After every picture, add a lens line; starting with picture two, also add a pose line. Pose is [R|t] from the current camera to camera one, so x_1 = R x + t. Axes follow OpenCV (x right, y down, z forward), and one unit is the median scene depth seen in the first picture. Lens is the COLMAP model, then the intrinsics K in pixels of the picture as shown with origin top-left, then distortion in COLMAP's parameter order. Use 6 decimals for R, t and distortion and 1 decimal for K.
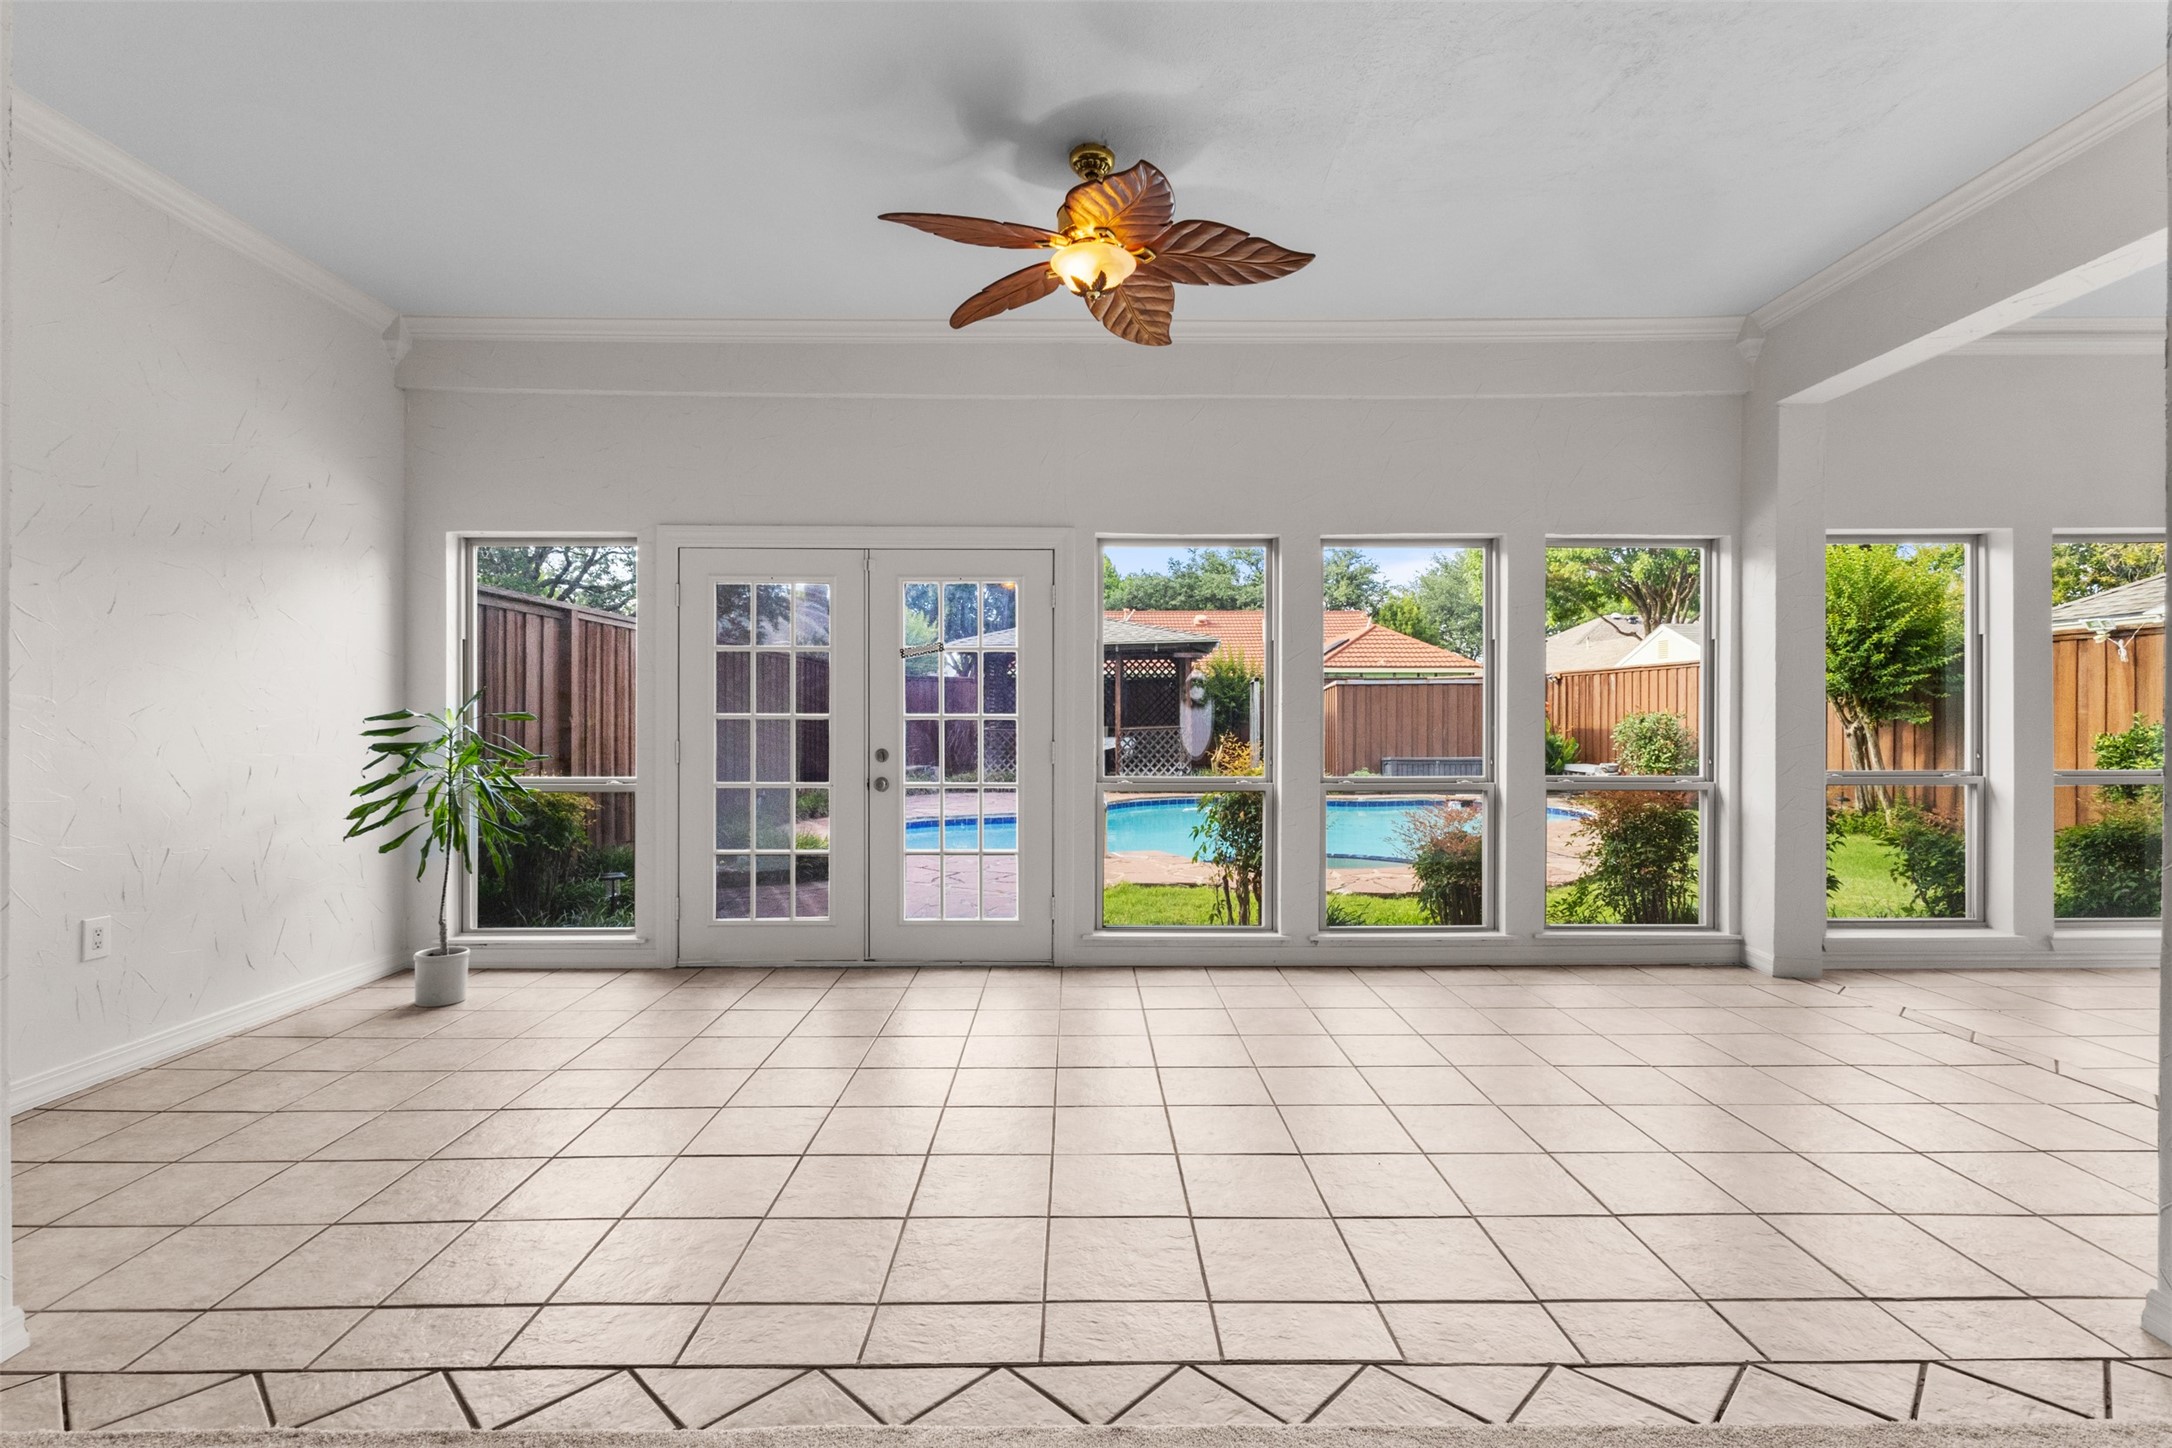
lens RADIAL K [[1002.5, 0, 1098.9], [0, 1002.5, 729.6], [0, 0, 1]] dist [-0.002676, 0.003779]
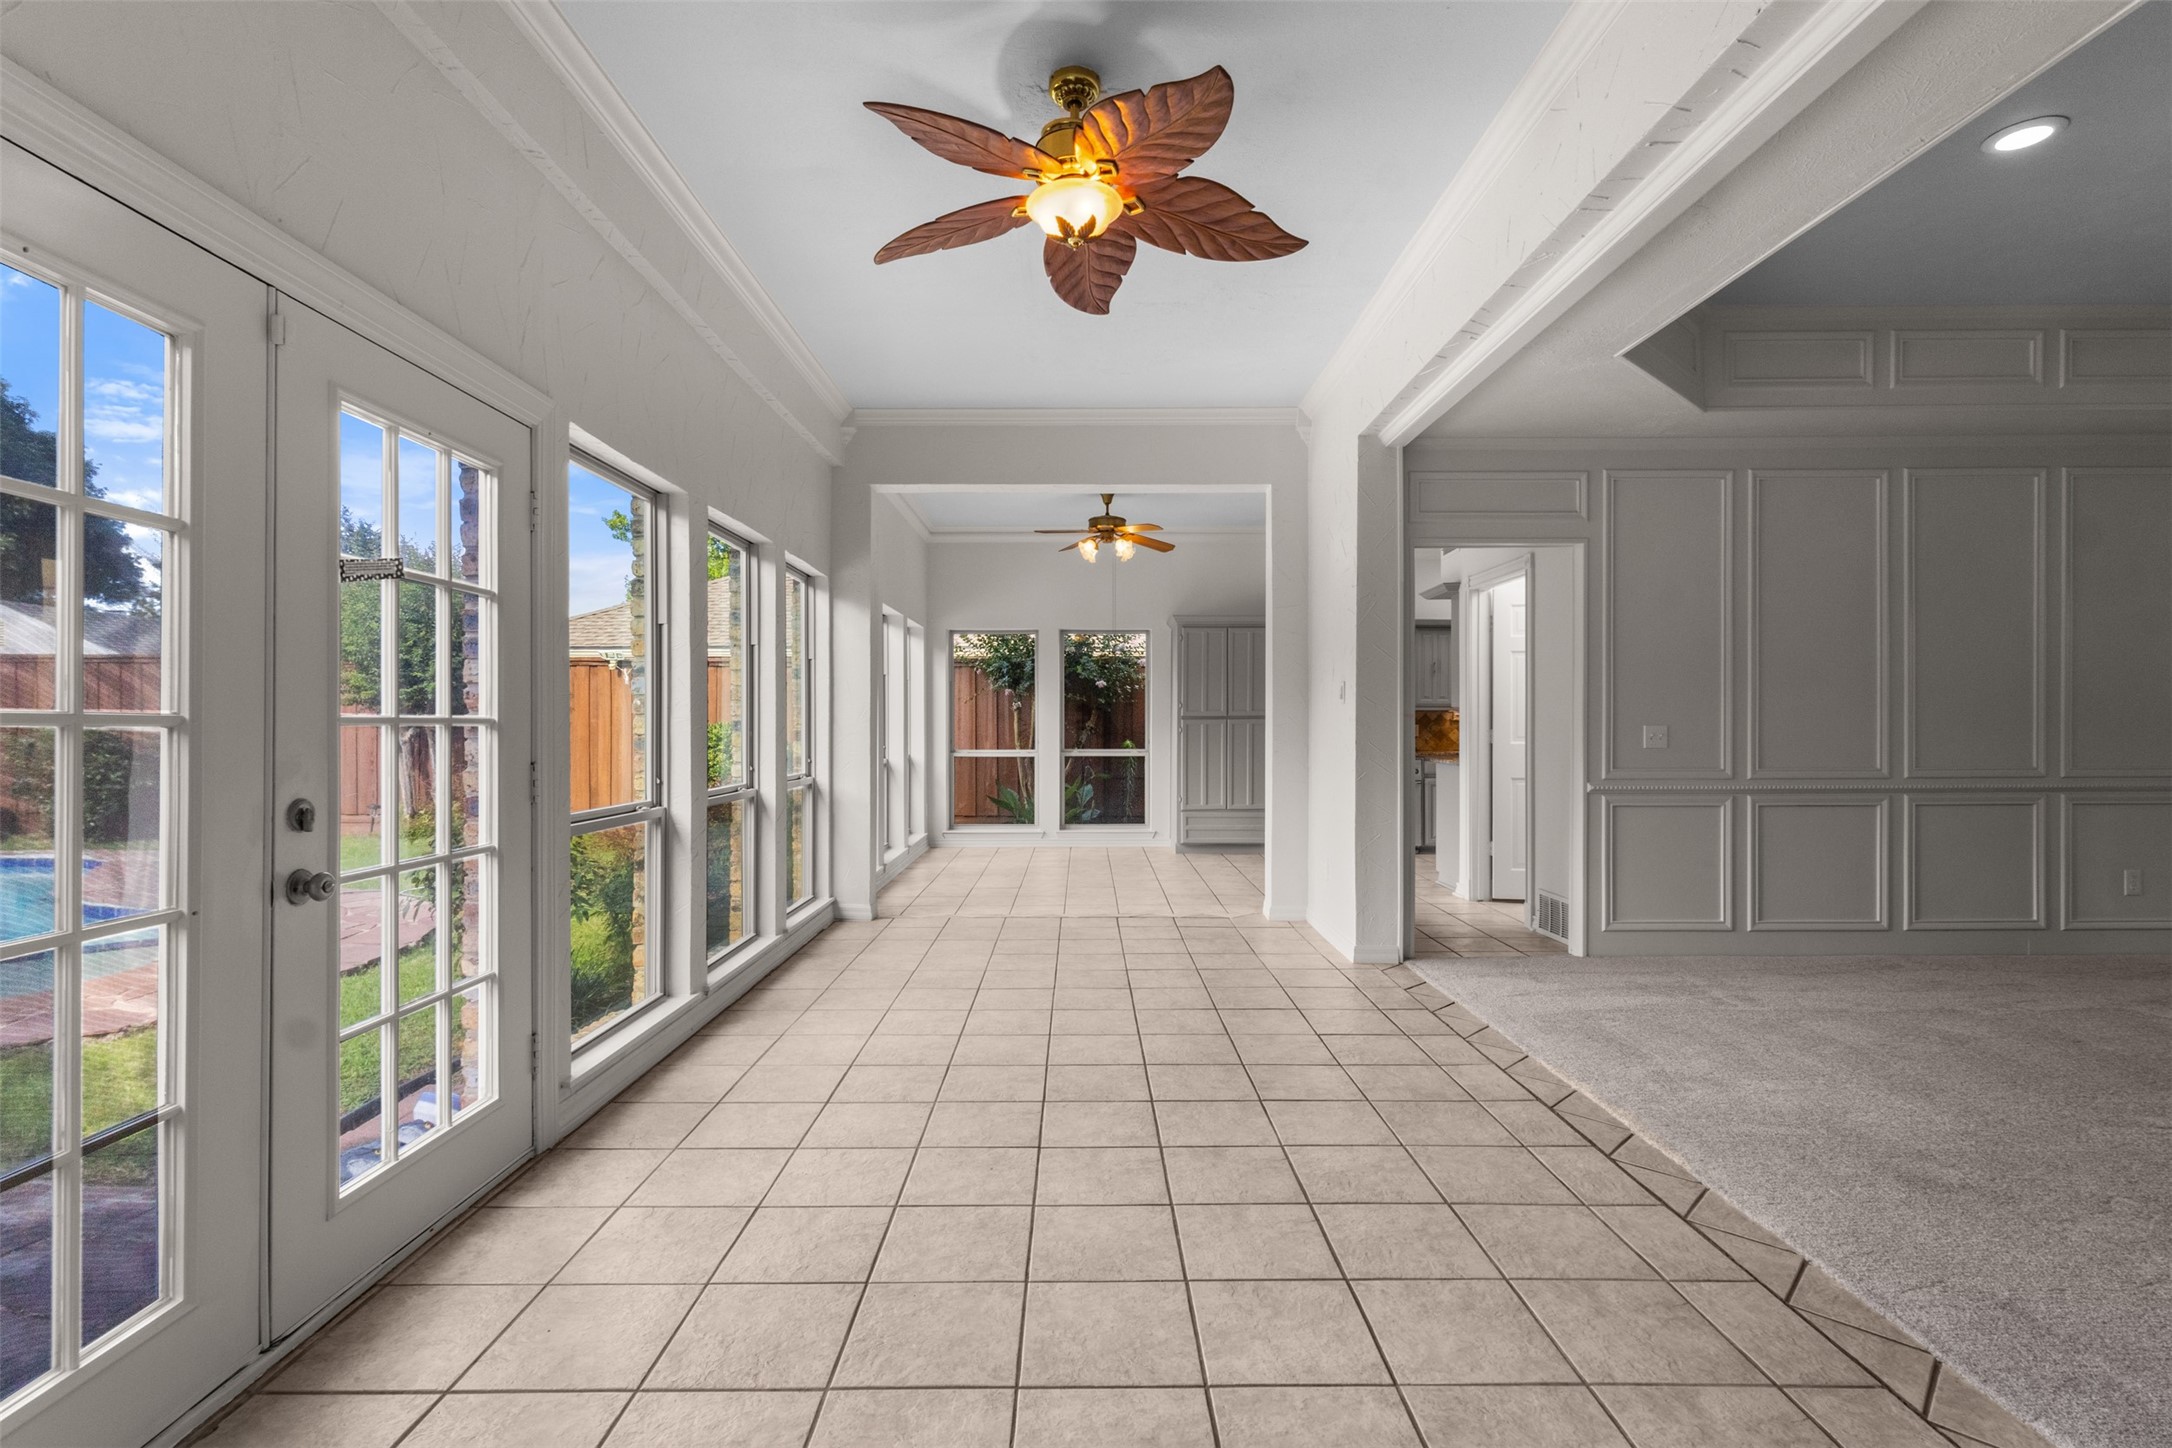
lens RADIAL K [[1002.5, 0, 1080.0], [0, 1002.5, 724.8], [0, 0, 1]] dist [-0.002676, 0.003779]
pose [[0.017643, -0.000978, 0.999844, -0.629264], [0.016329, 0.999866, 0.000690, -0.006491], [-0.999711, 0.016314, 0.017657, 0.691558]]
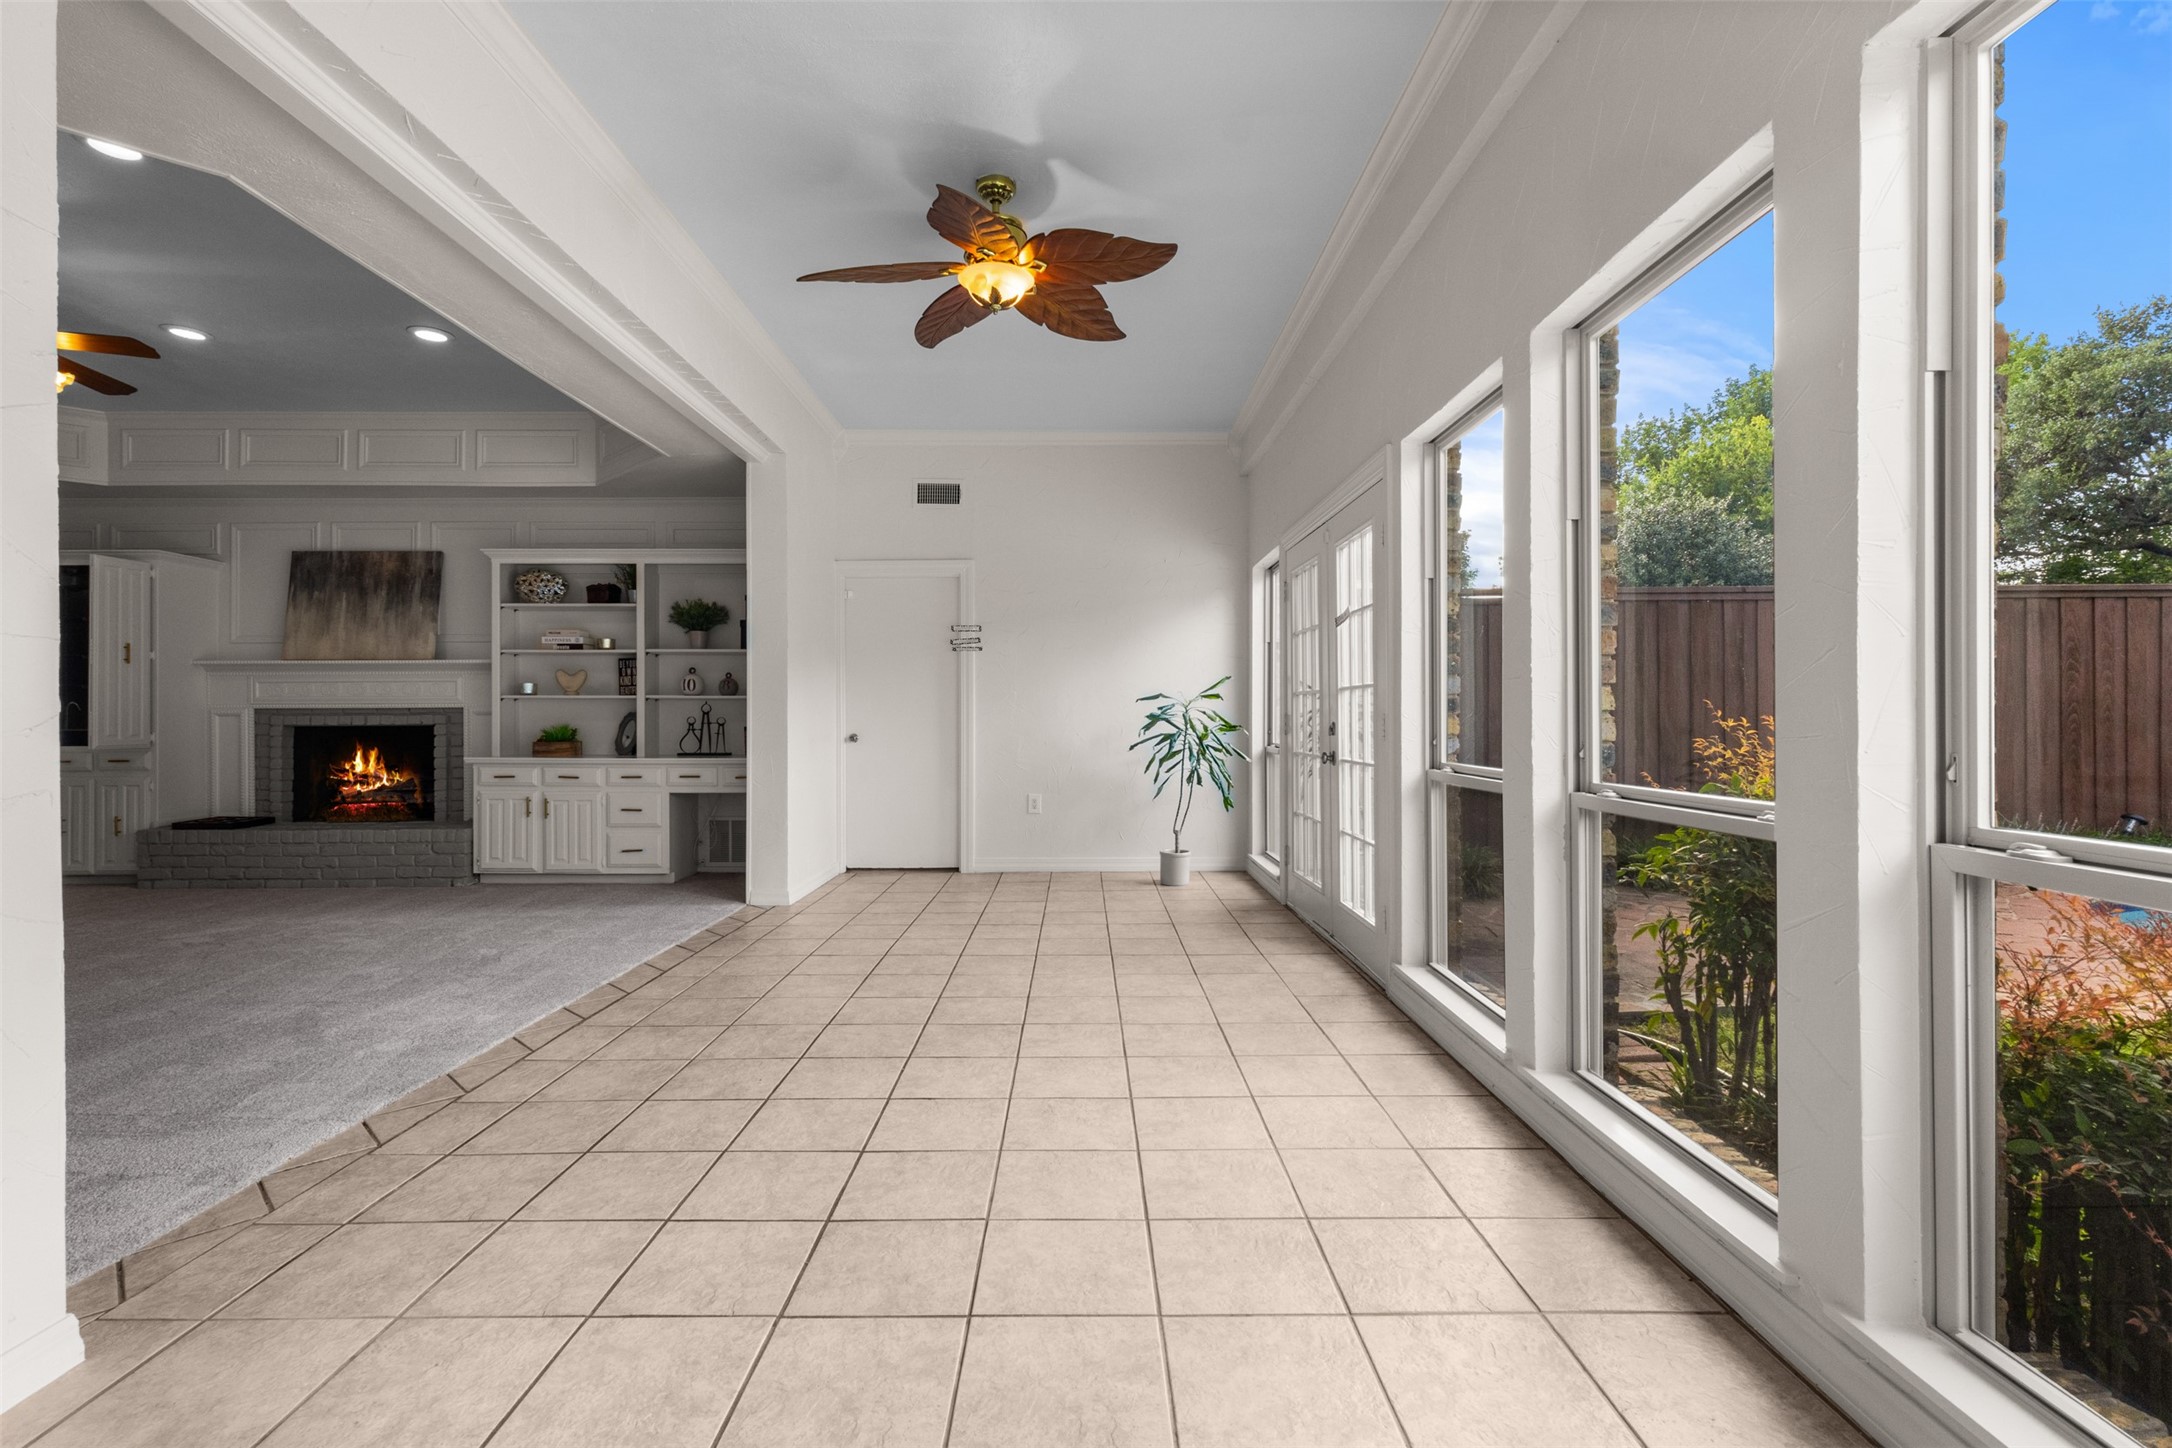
lens RADIAL K [[1002.5, 0, 1090.4], [0, 1002.5, 719.3], [0, 0, 1]] dist [-0.002676, 0.003779]
pose [[-0.007072, 0.000784, -0.999975, 0.792418], [-0.010144, 0.999948, 0.000855, 0.017736], [0.999924, 0.010149, -0.007064, 0.785379]]
